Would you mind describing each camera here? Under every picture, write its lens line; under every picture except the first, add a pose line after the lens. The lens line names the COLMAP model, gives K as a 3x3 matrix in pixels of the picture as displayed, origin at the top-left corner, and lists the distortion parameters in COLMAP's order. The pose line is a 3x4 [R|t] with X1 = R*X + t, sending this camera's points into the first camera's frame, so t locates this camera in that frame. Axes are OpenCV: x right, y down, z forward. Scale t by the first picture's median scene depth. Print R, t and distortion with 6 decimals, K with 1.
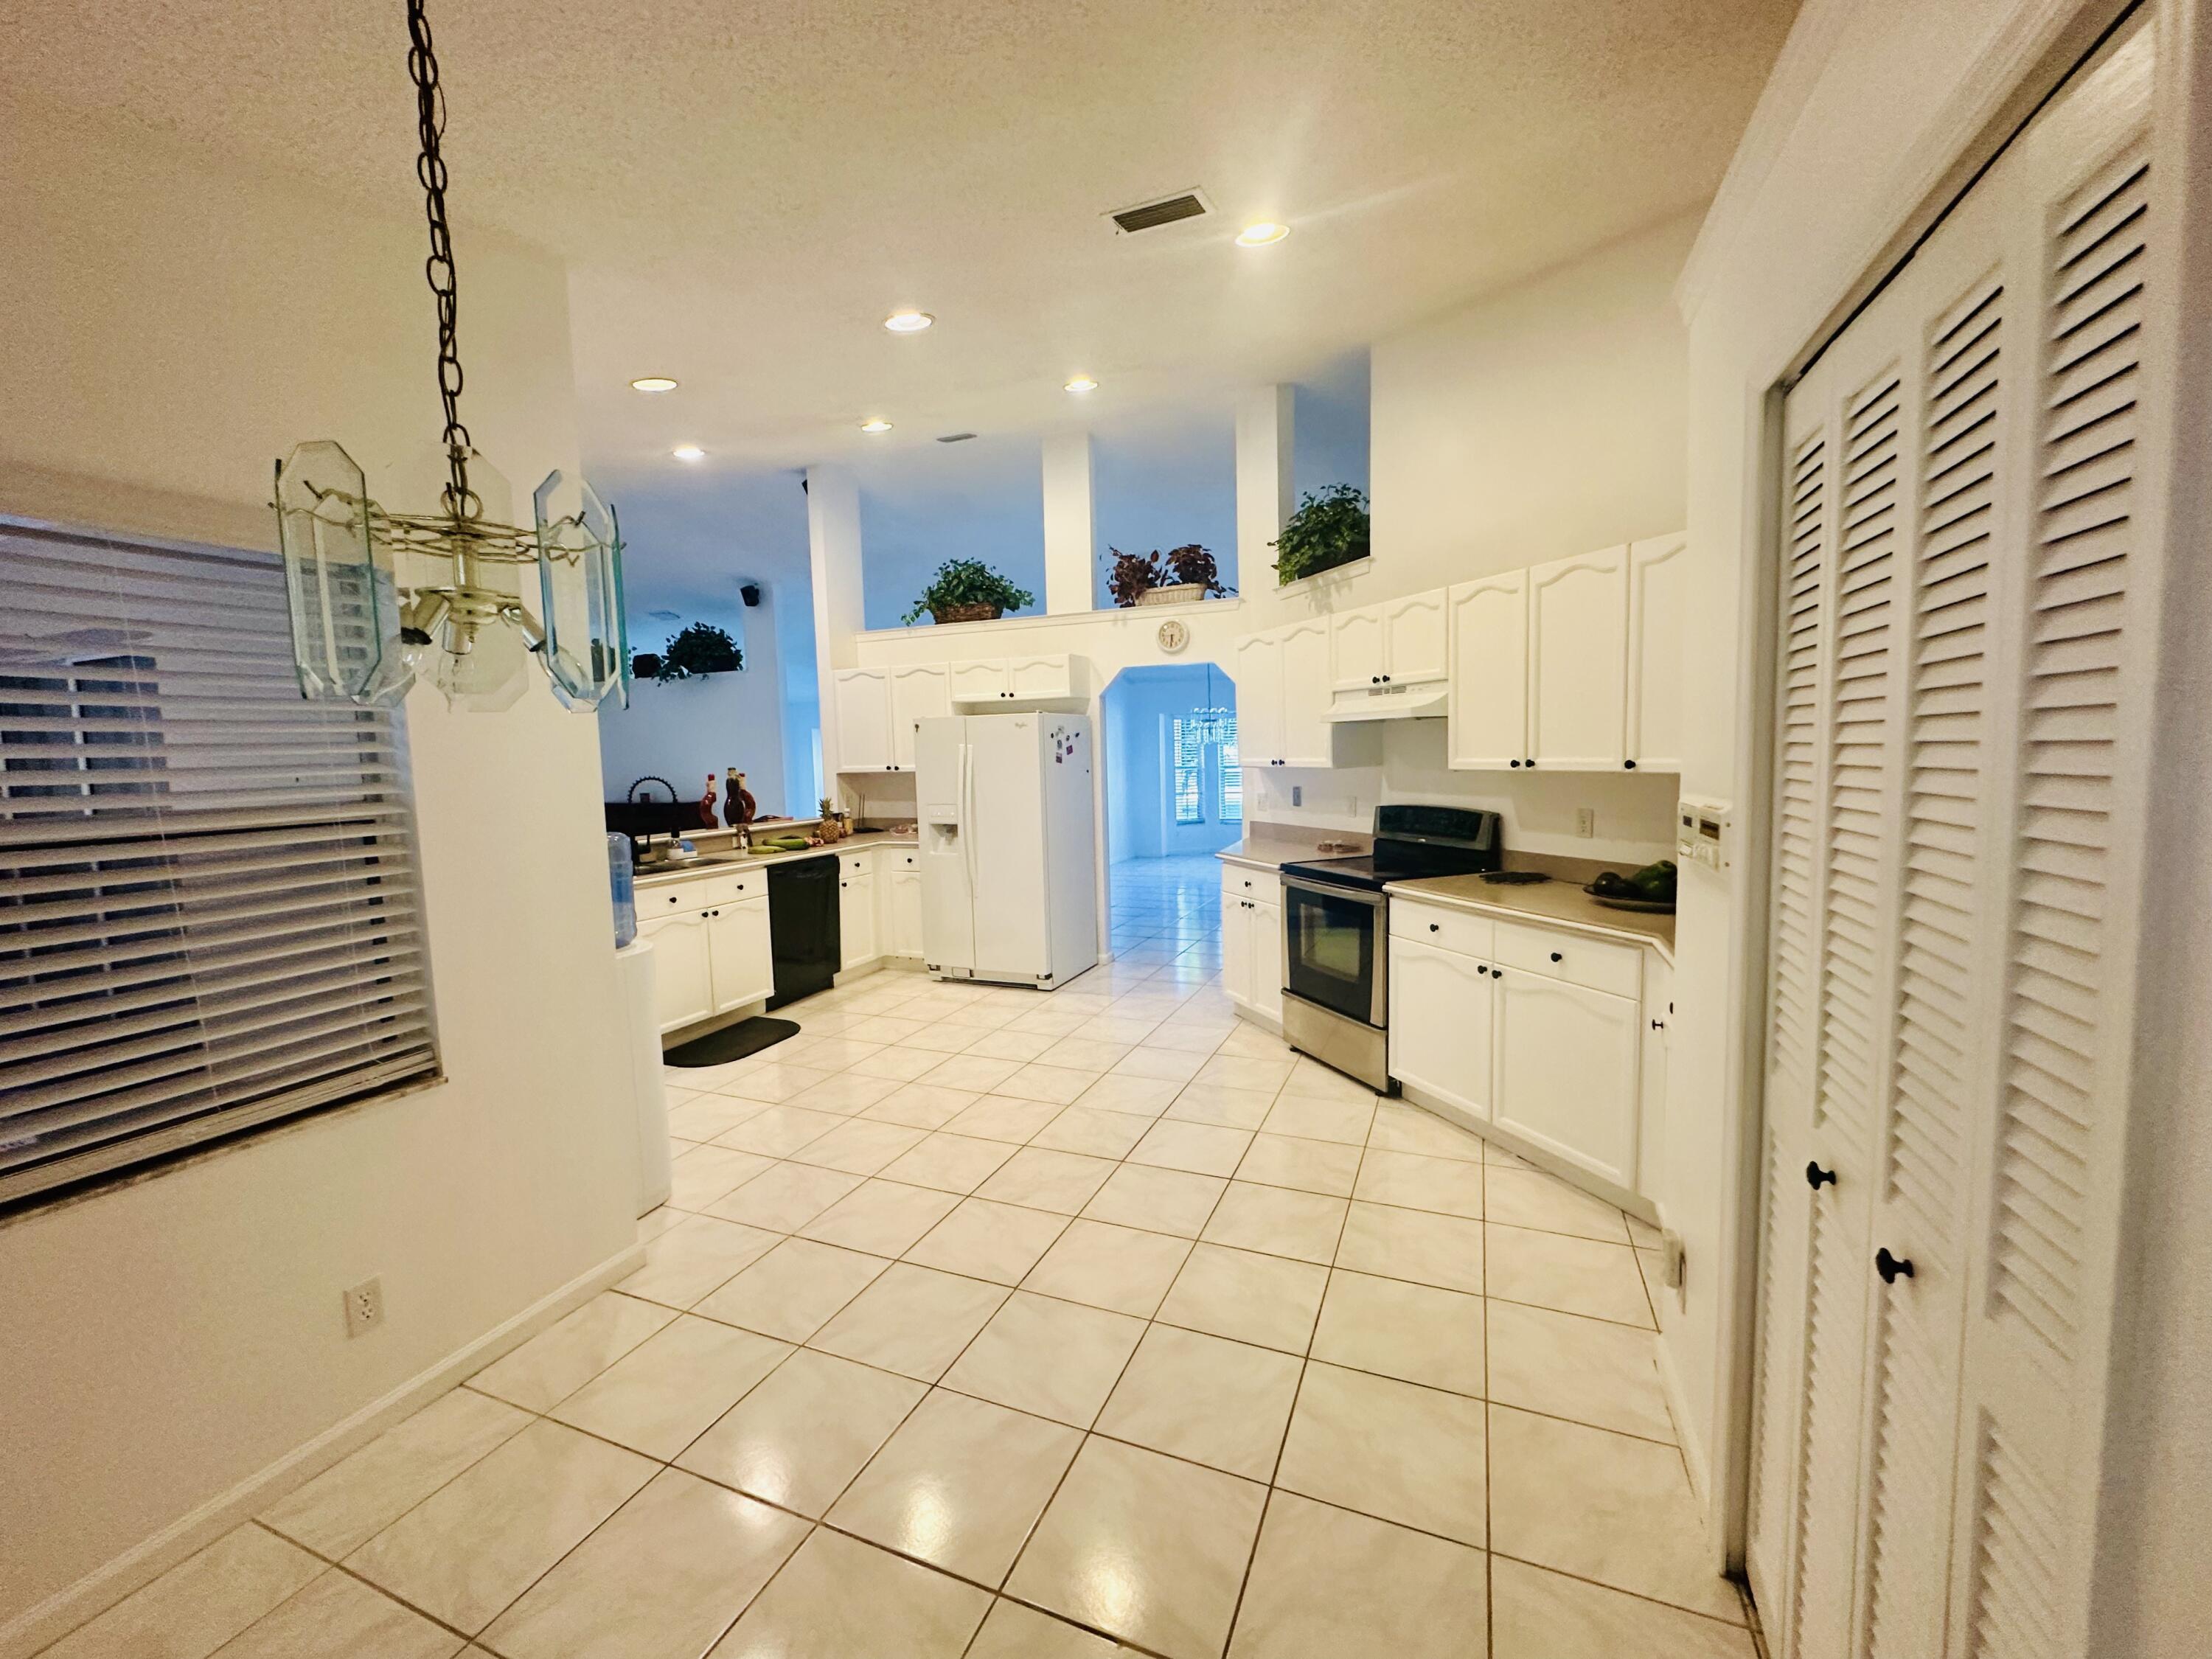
lens RADIAL K [[883.8, 0, 1110.7], [0, 883.8, 829.2], [0, 0, 1]] dist [-0.001258, -0.000075]
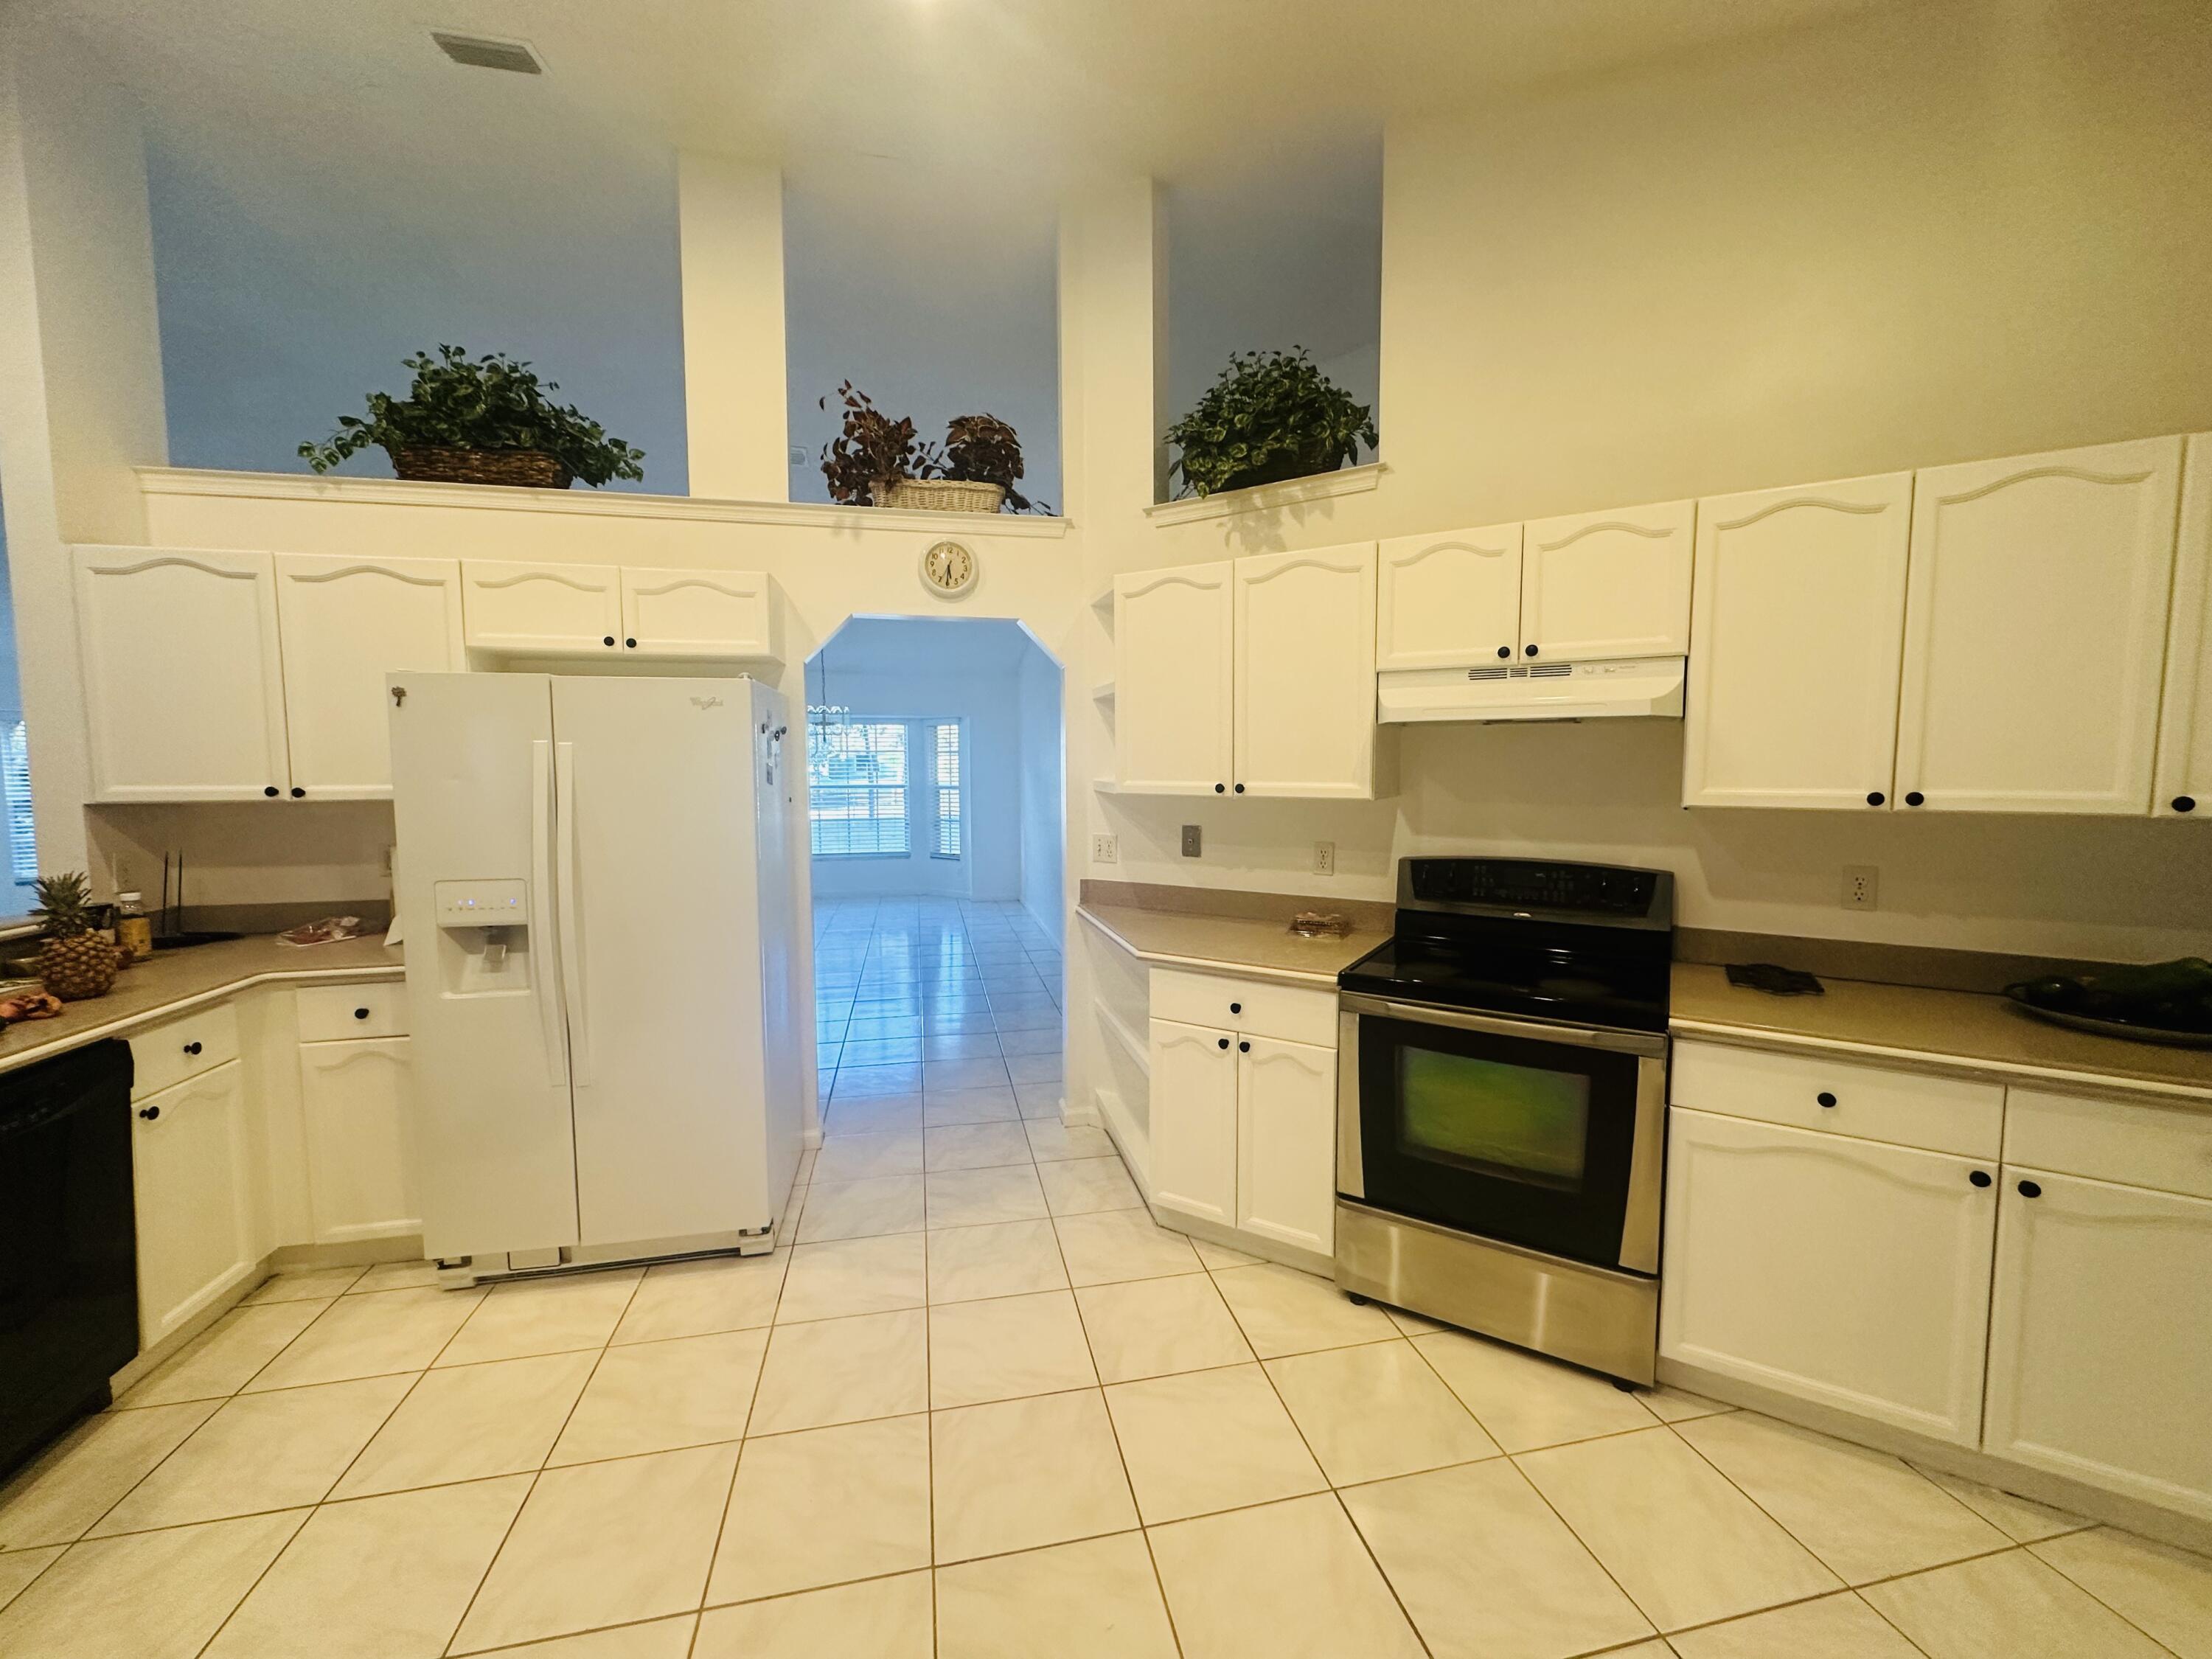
lens RADIAL K [[883.8, 0, 1104.5], [0, 883.8, 830.0], [0, 0, 1]] dist [-0.001258, -0.000075]
pose [[0.822940, -0.020415, 0.567762, -0.181791], [0.031965, 0.999435, -0.010396, -0.037504], [-0.567229, 0.026704, 0.823127, 0.473865]]
